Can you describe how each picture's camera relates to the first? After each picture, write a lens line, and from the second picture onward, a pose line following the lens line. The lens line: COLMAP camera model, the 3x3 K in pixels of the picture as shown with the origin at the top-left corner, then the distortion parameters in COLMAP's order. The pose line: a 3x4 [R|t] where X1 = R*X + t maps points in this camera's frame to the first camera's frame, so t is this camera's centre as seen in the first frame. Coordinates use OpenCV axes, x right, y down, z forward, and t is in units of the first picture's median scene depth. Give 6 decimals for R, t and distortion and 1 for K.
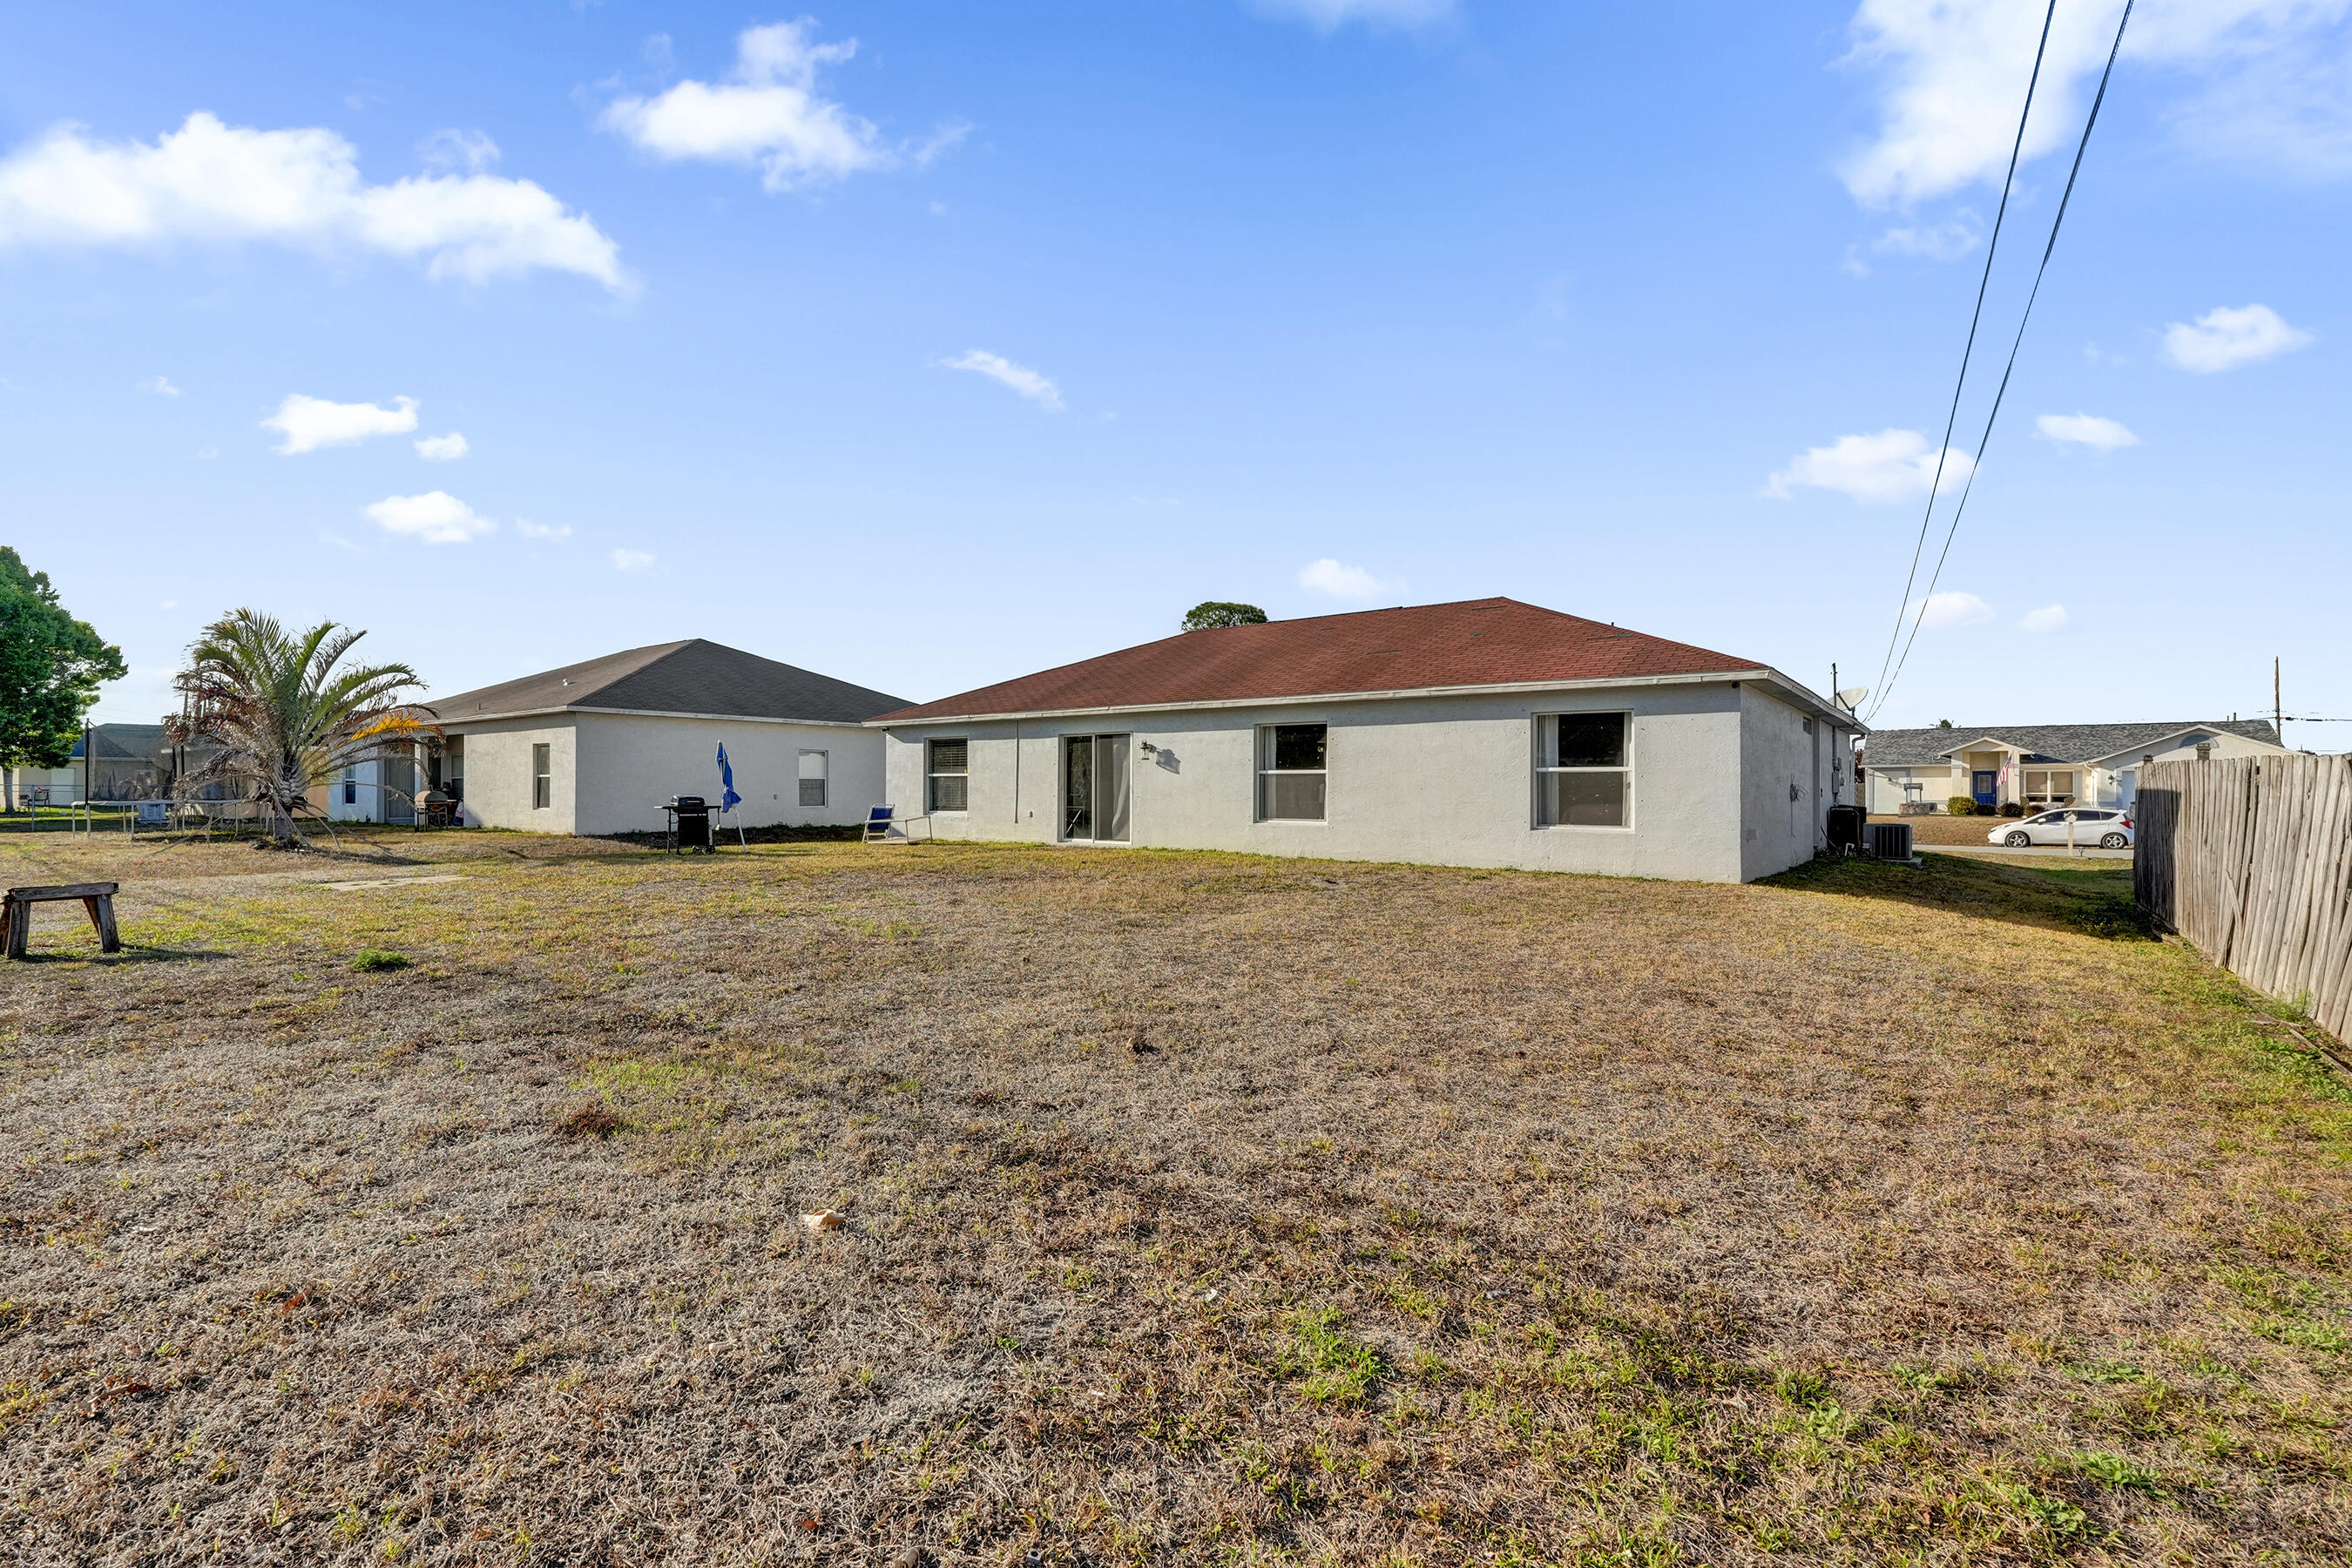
lens RADIAL K [[1057.2, 0, 1178.0], [0, 1057.2, 780.4], [0, 0, 1]] dist [-0.004342, 0.000132]
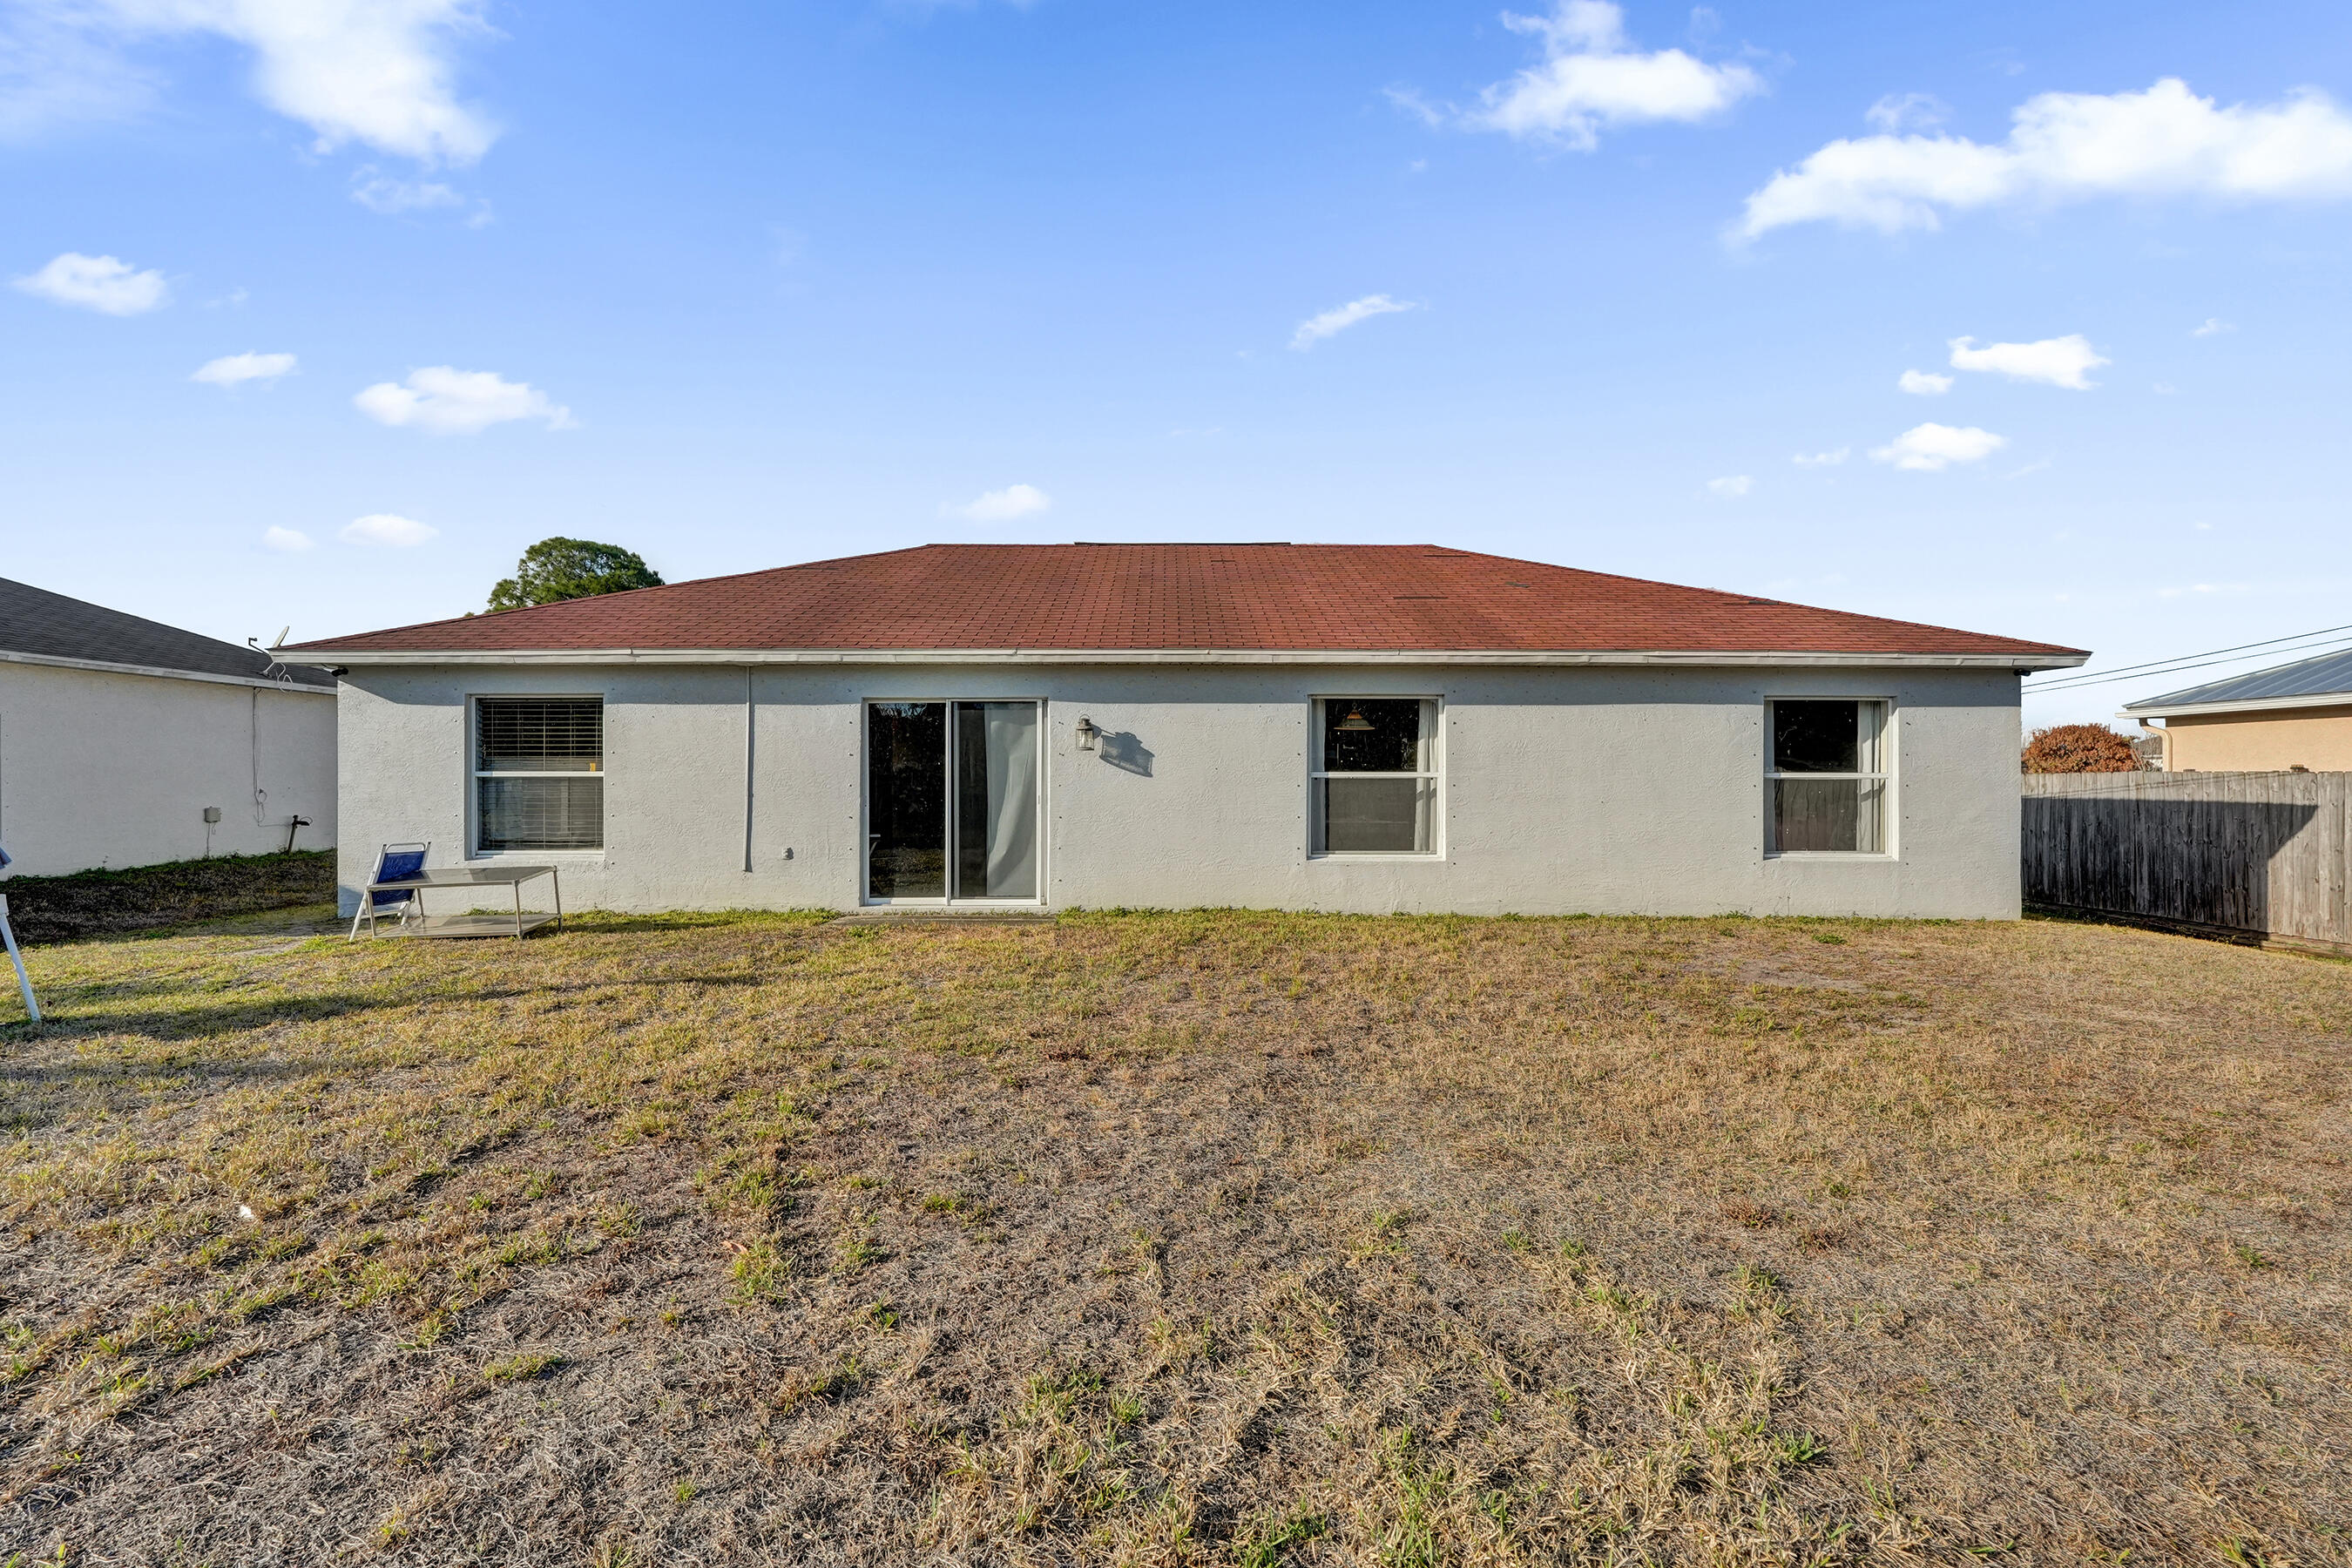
lens RADIAL K [[1057.2, 0, 1178.0], [0, 1057.2, 780.4], [0, 0, 1]] dist [-0.004342, 0.000132]
pose [[0.795991, -0.001962, 0.605306, -0.315084], [-0.004143, 0.999954, 0.008689, -0.008700], [-0.605295, -0.009424, 0.795946, 0.507624]]
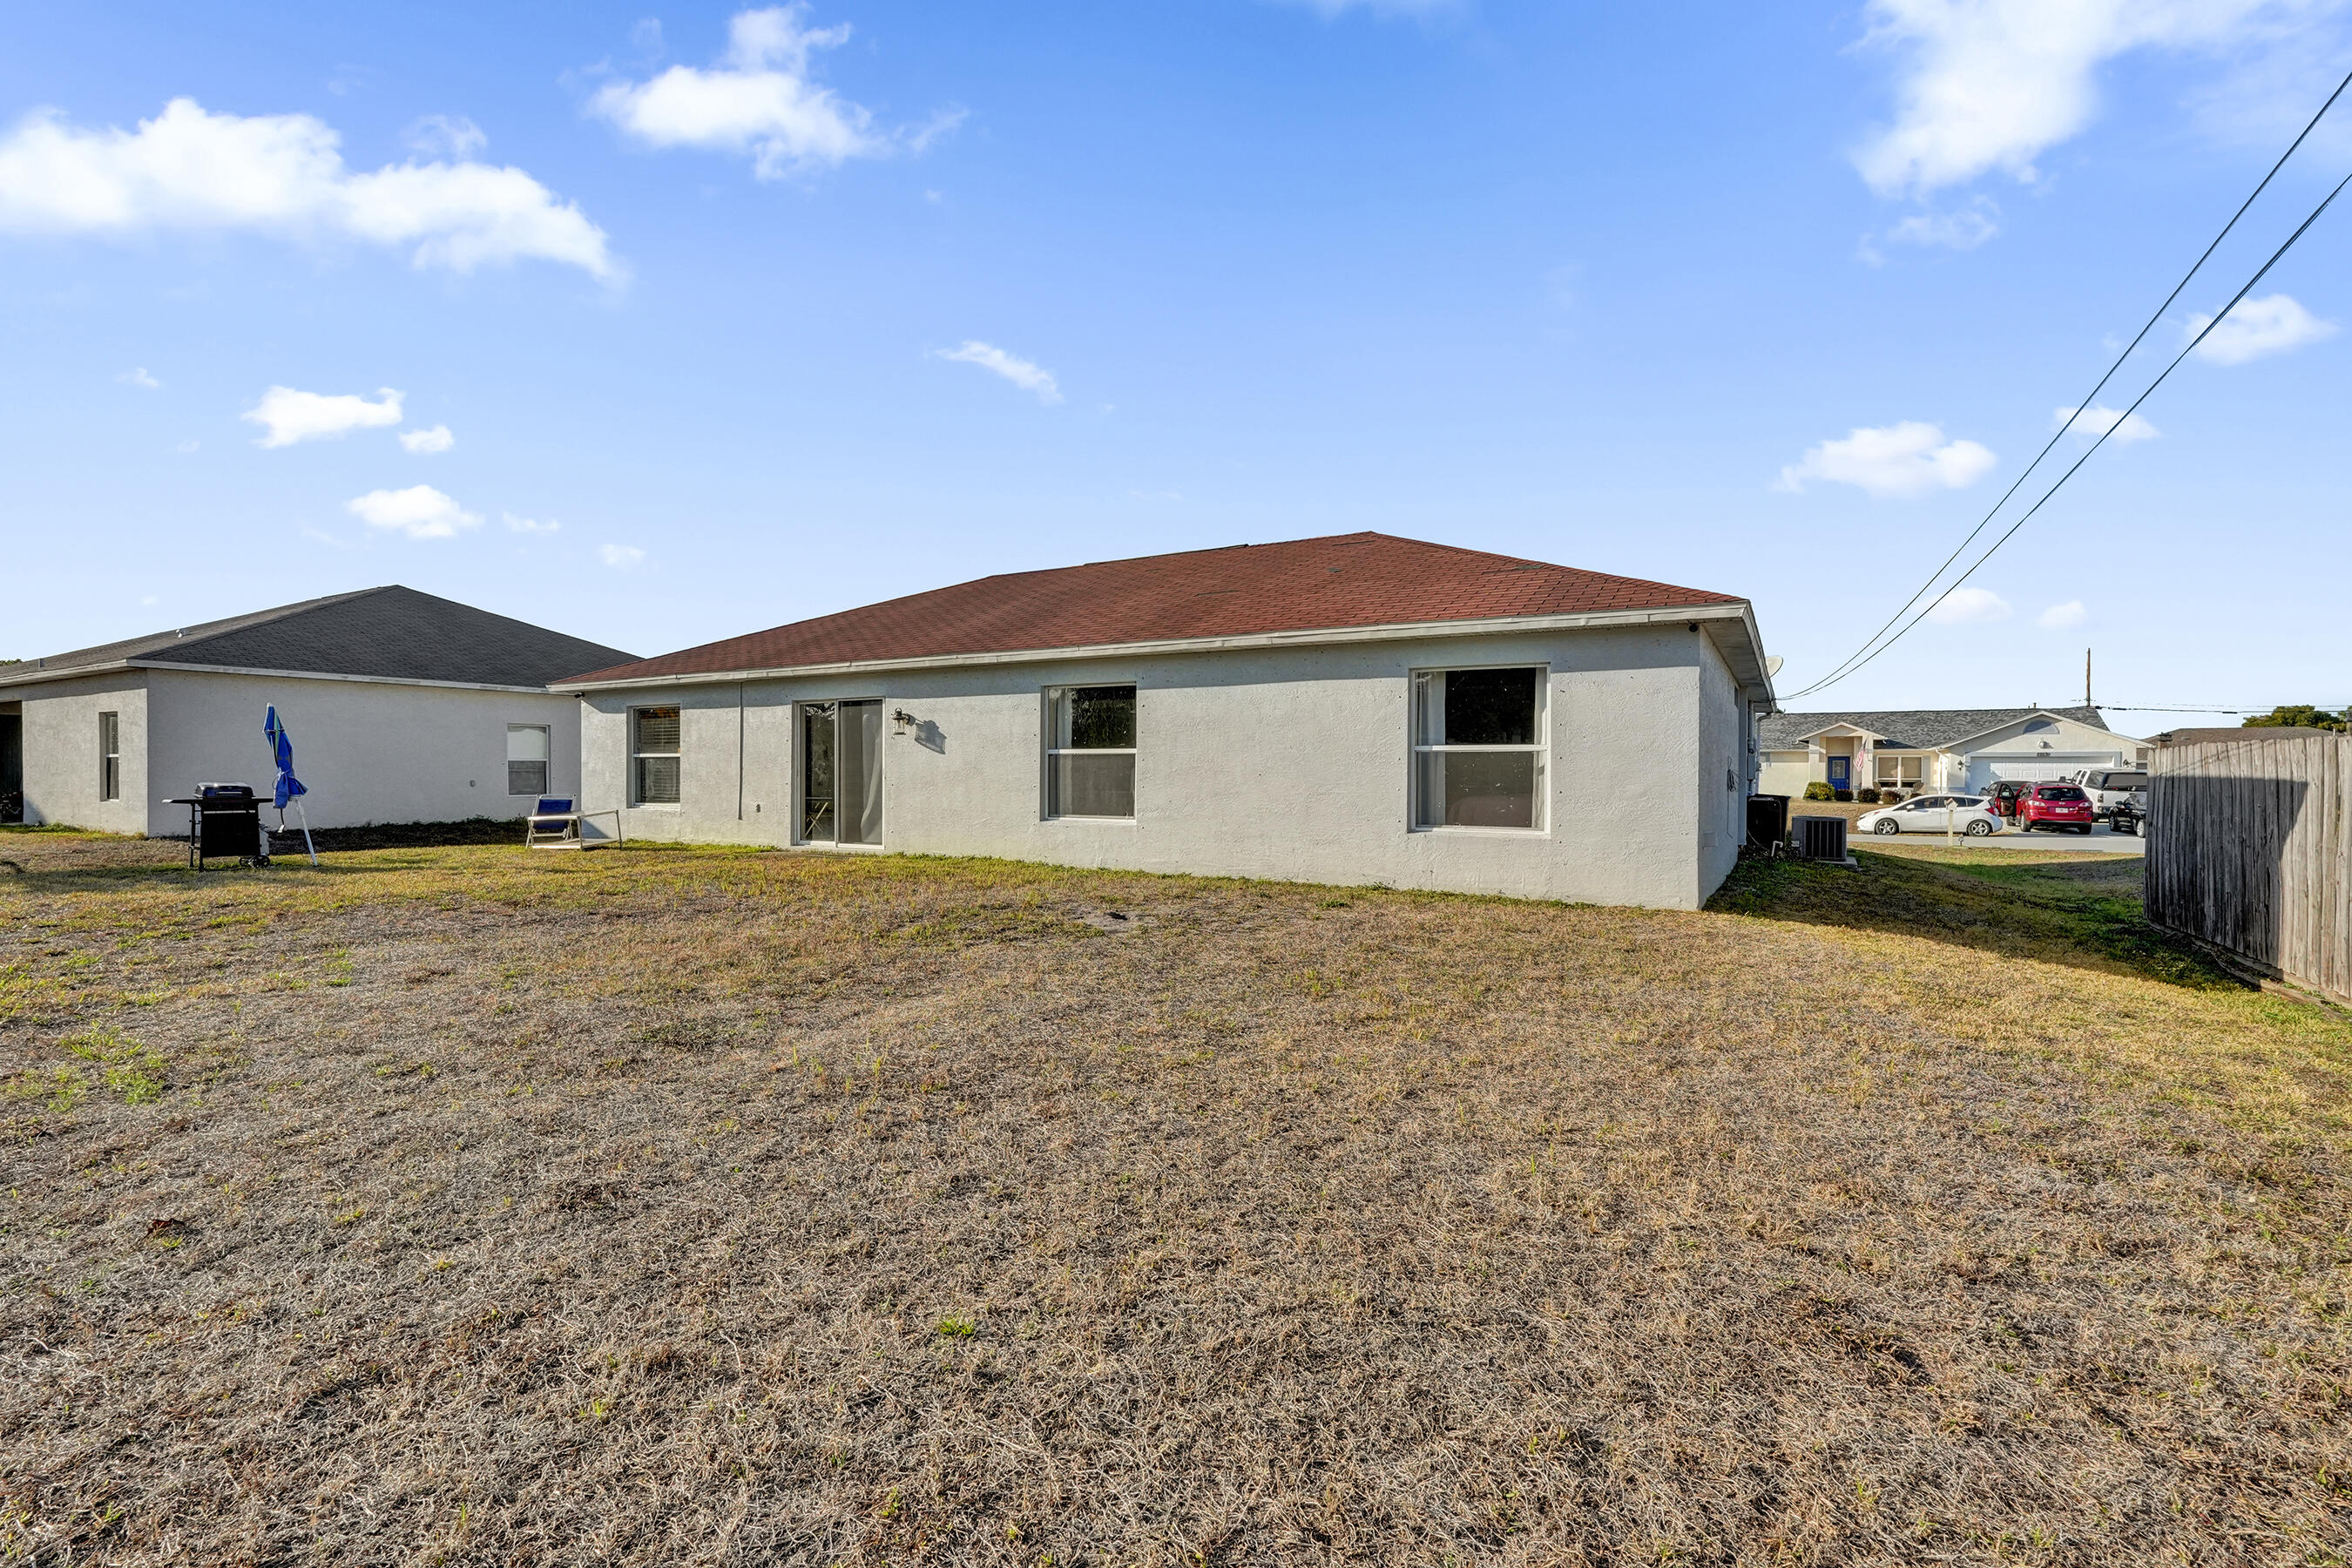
lens RADIAL K [[1057.2, 0, 1178.0], [0, 1057.2, 780.4], [0, 0, 1]] dist [-0.004342, 0.000132]
pose [[0.992961, 0.000258, 0.118437, 0.071672], [-0.002033, 0.999887, 0.014870, 0.000920], [-0.118420, -0.015007, 0.992850, 0.233684]]
